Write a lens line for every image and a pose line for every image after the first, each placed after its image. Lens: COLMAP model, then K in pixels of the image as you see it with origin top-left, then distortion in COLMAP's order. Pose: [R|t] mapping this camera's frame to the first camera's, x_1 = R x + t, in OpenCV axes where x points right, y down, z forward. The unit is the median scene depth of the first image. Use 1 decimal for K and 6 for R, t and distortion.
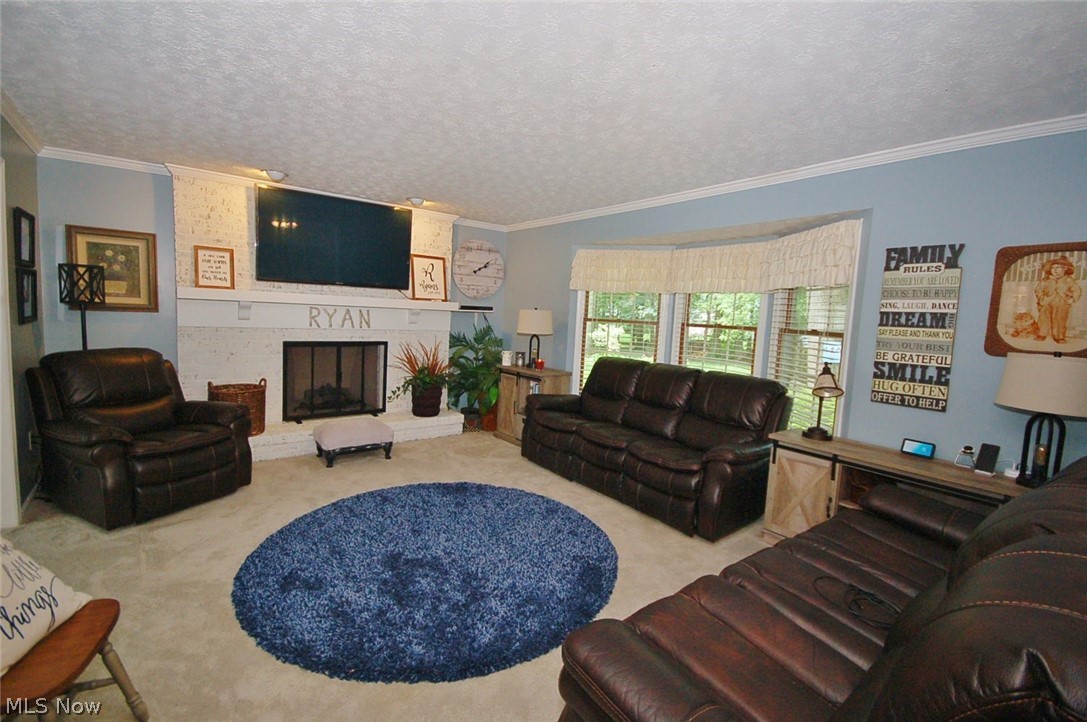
lens RADIAL K [[476.6, 0, 546.9], [0, 476.6, 361.5], [0, 0, 1]] dist [0.000307, -0.006726]
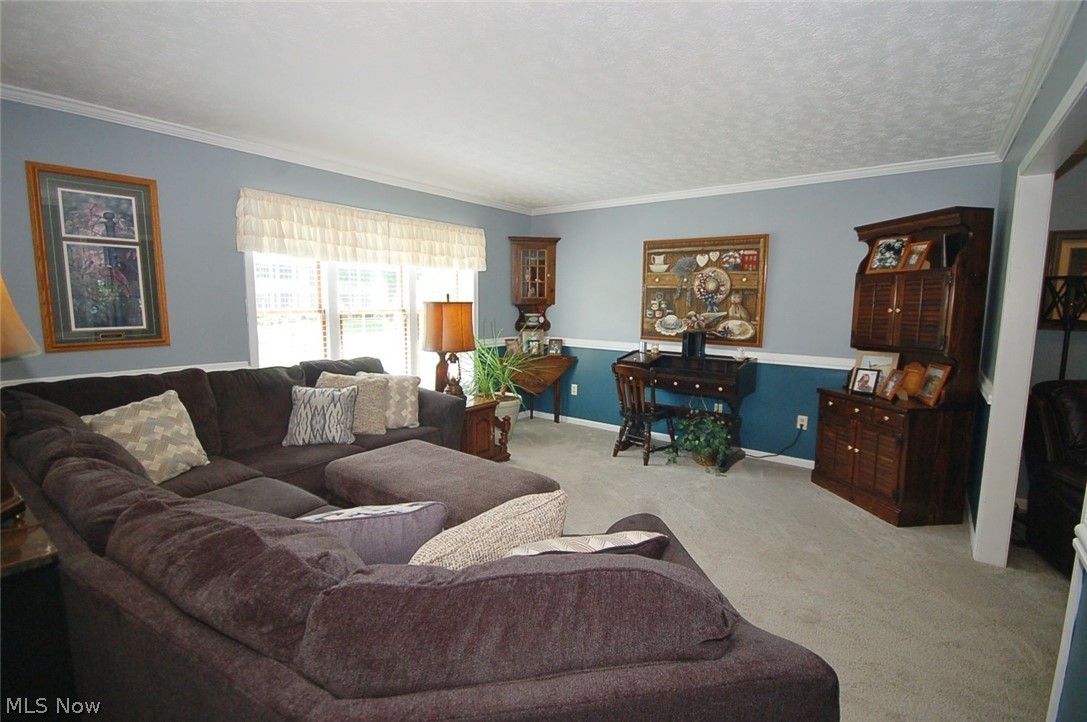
lens RADIAL K [[498.8, 0, 543.5], [0, 498.8, 361.0], [0, 0, 1]] dist [-0.000316, -0.000022]
pose [[0.259963, 0.080175, -0.962285, -0.289967], [-0.102052, 0.993247, 0.055185, -0.006824], [0.960211, 0.083857, 0.266389, -0.101786]]
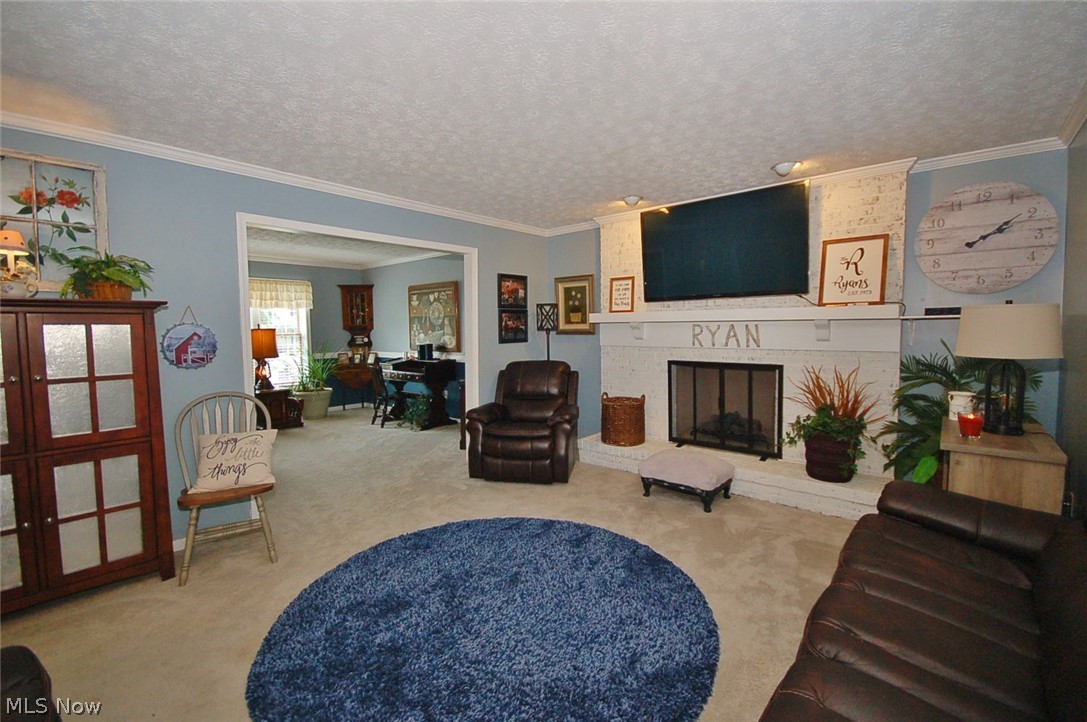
lens RADIAL K [[476.6, 0, 546.9], [0, 476.6, 361.5], [0, 0, 1]] dist [0.000307, -0.006726]
pose [[0.197466, 0.022723, -0.980046, 0.362226], [-0.078717, 0.996871, 0.007252, -0.026237], [0.977144, 0.075714, 0.198636, 0.538910]]
